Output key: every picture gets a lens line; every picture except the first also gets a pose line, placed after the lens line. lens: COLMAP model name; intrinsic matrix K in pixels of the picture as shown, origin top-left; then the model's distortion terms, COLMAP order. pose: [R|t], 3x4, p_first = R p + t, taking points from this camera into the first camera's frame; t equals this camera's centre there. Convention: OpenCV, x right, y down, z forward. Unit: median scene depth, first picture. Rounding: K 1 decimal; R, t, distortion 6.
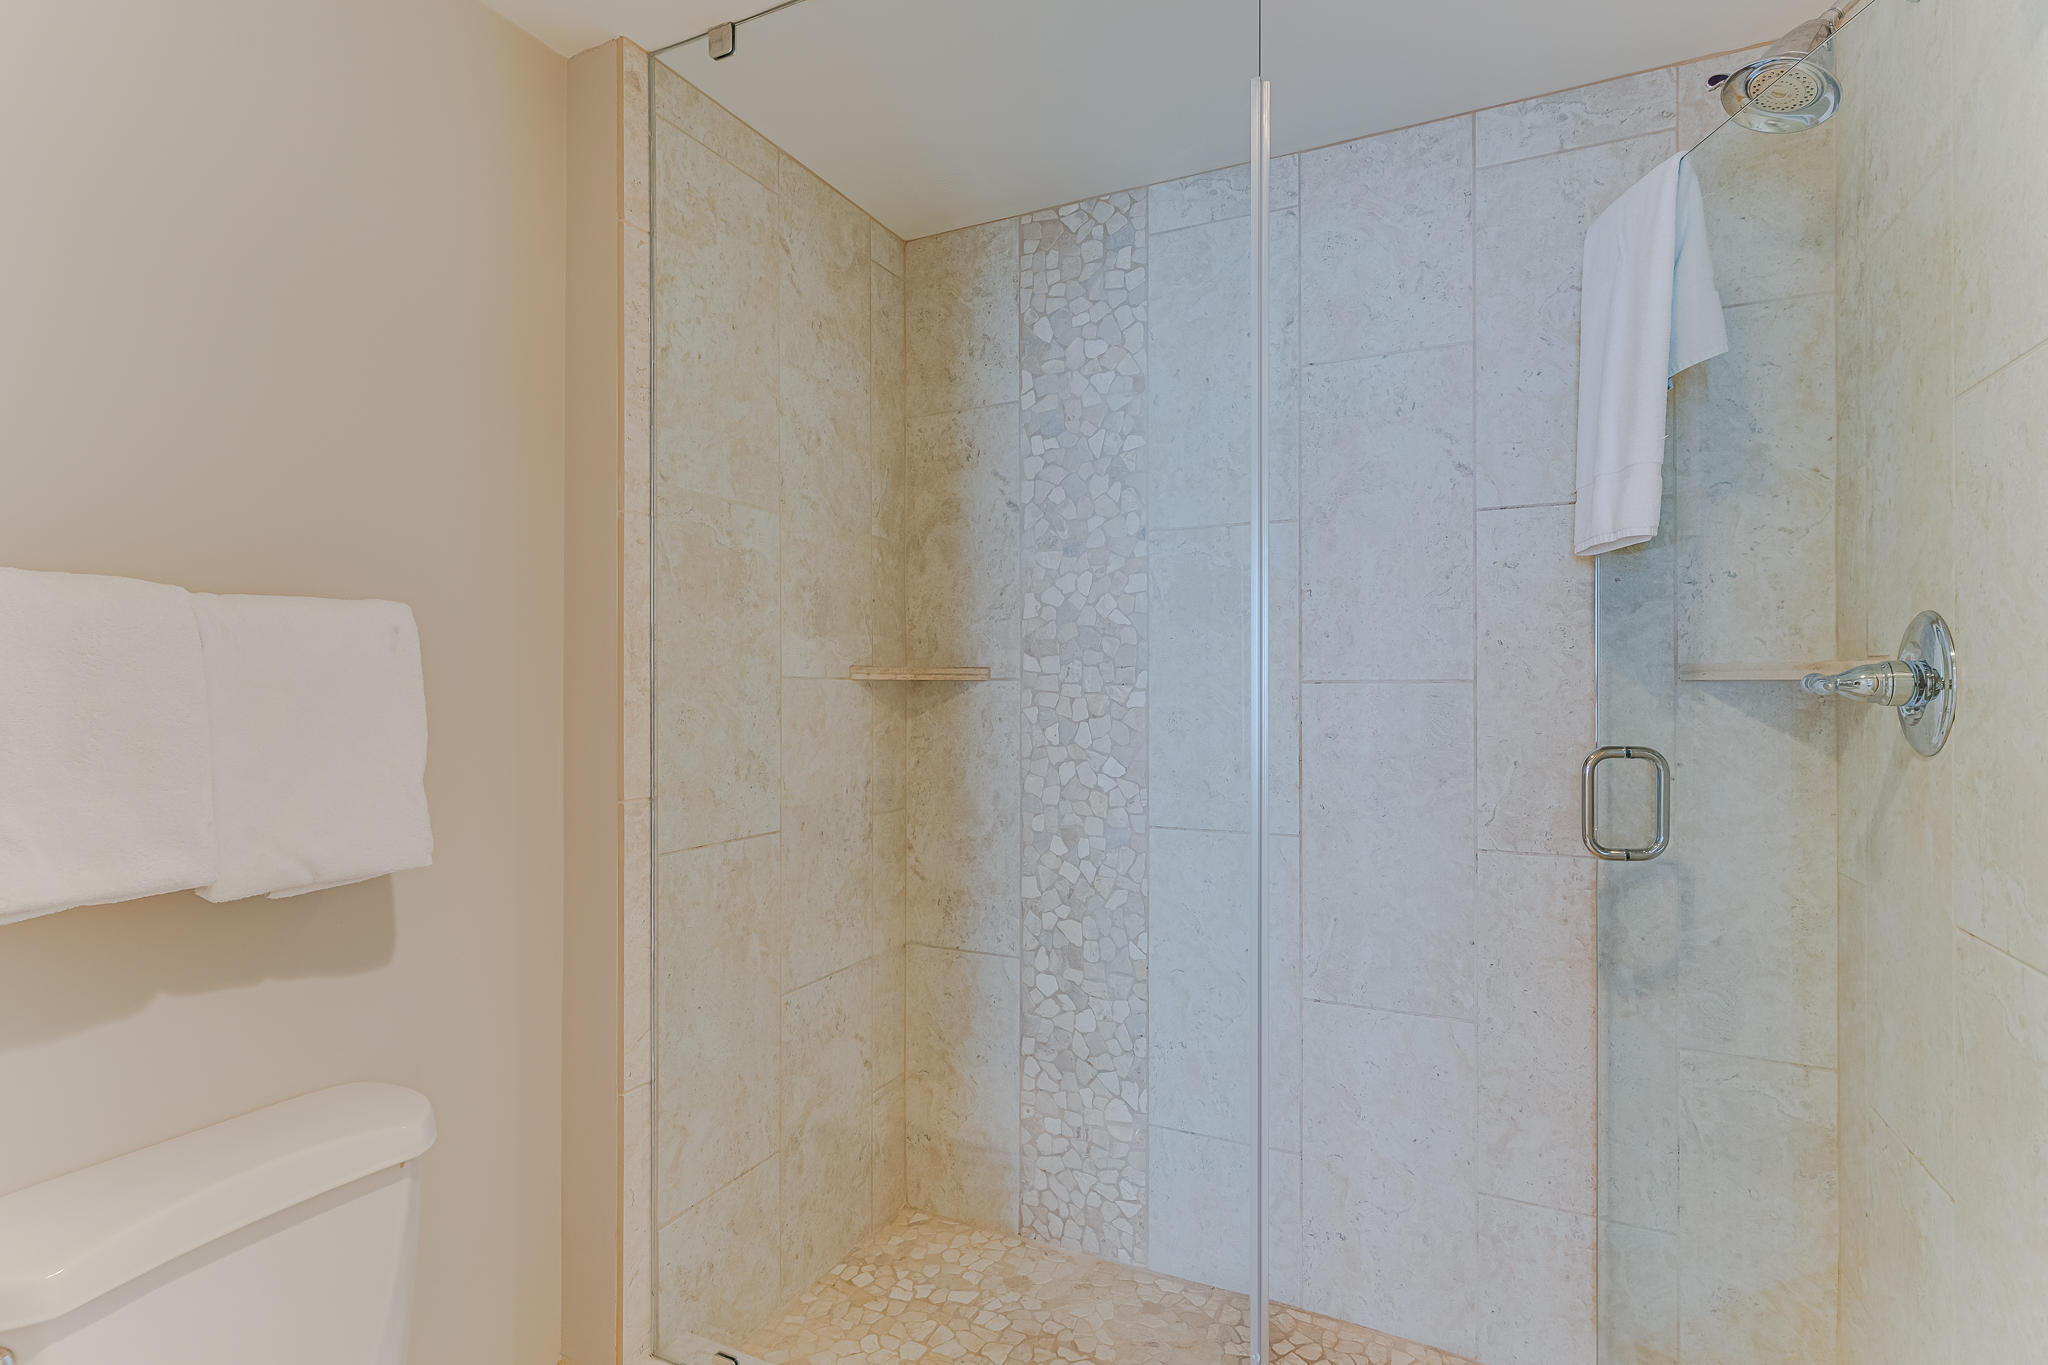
lens RADIAL K [[1016.8, 0, 1007.4], [0, 1016.8, 681.8], [0, 0, 1]] dist [0.000988, -0.000263]
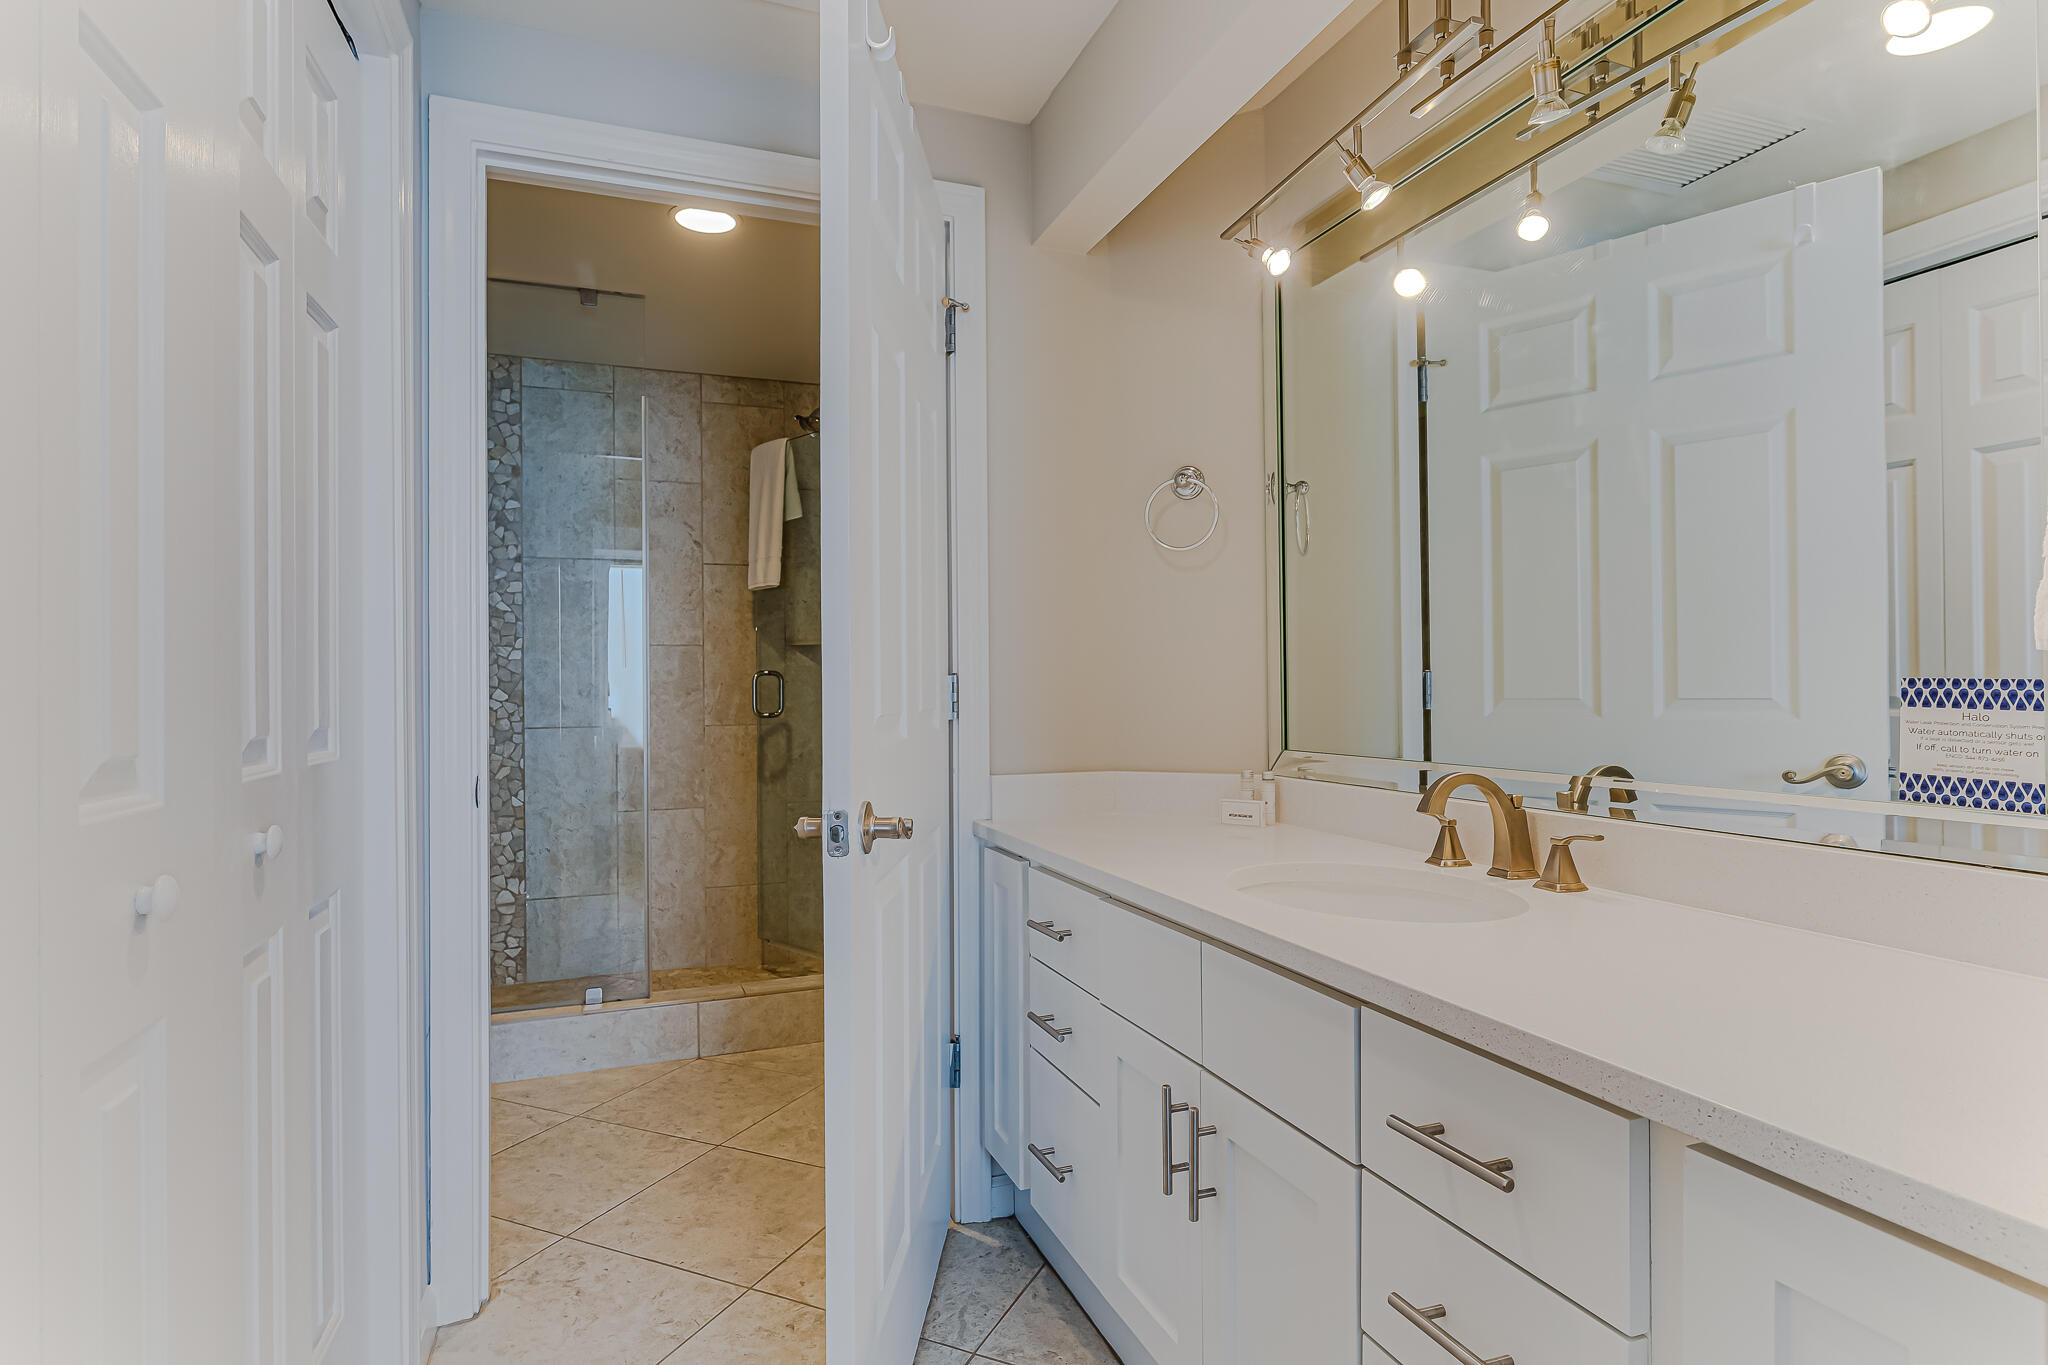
lens RADIAL K [[1016.8, 0, 1028.2], [0, 1016.8, 686.2], [0, 0, 1]] dist [0.000988, -0.000263]
pose [[0.677326, -0.009683, 0.735619, -0.552422], [0.002943, 0.999941, 0.010452, 0.055210], [-0.735677, -0.004914, 0.677315, -0.802088]]
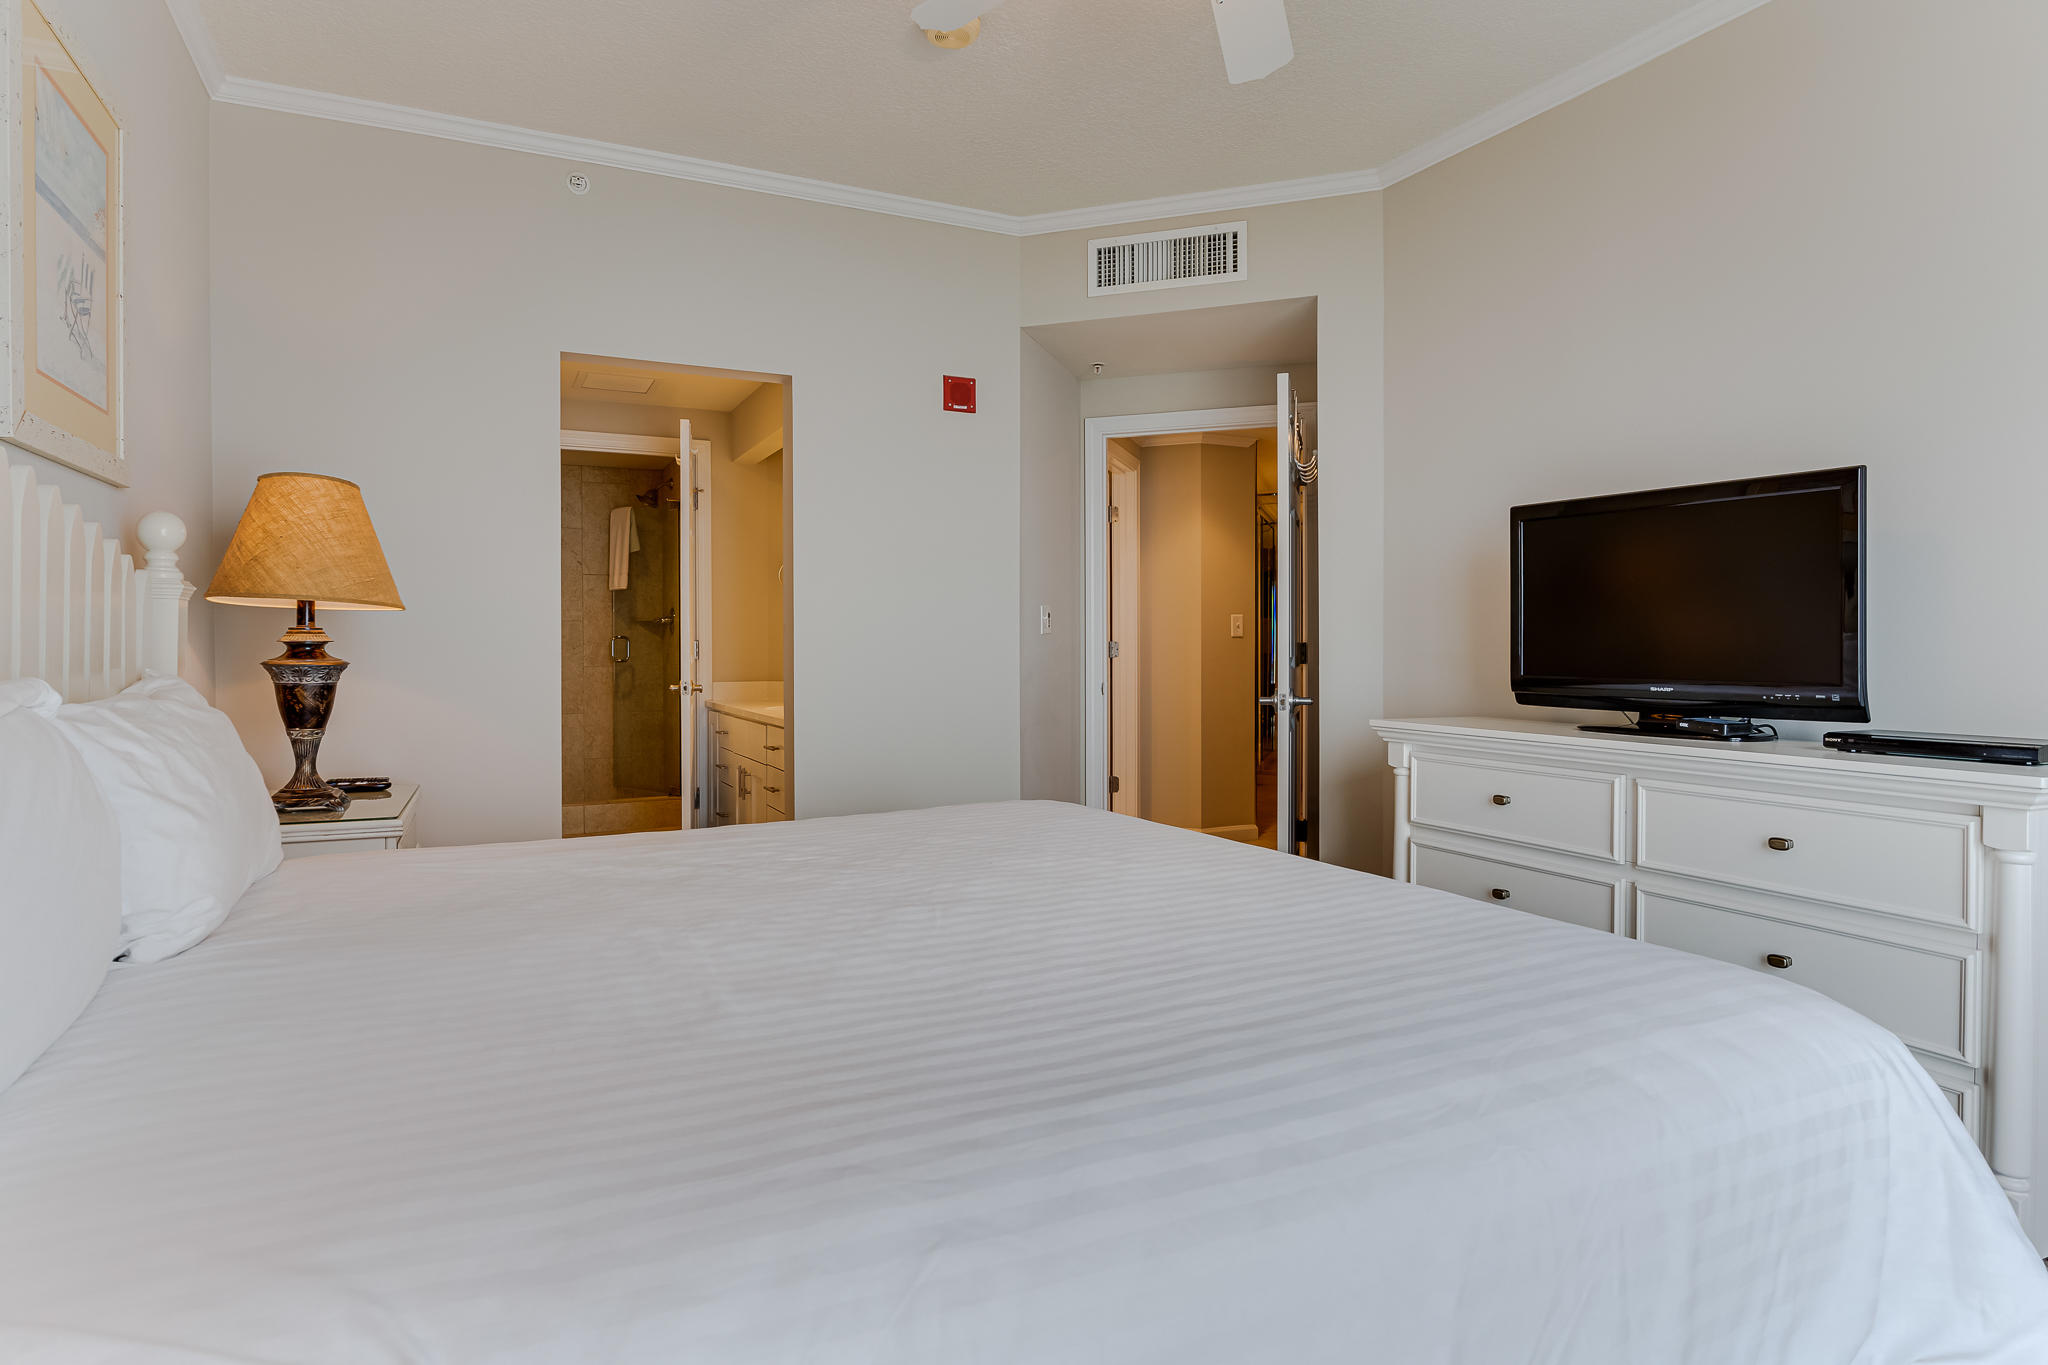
lens RADIAL K [[1016.8, 0, 1003.5], [0, 1016.8, 664.3], [0, 0, 1]] dist [0.000988, -0.000263]
pose [[0.596177, -0.017782, 0.802656, -1.396508], [-0.006969, 0.999602, 0.027322, 0.038705], [-0.802823, -0.021883, 0.595816, -2.126342]]
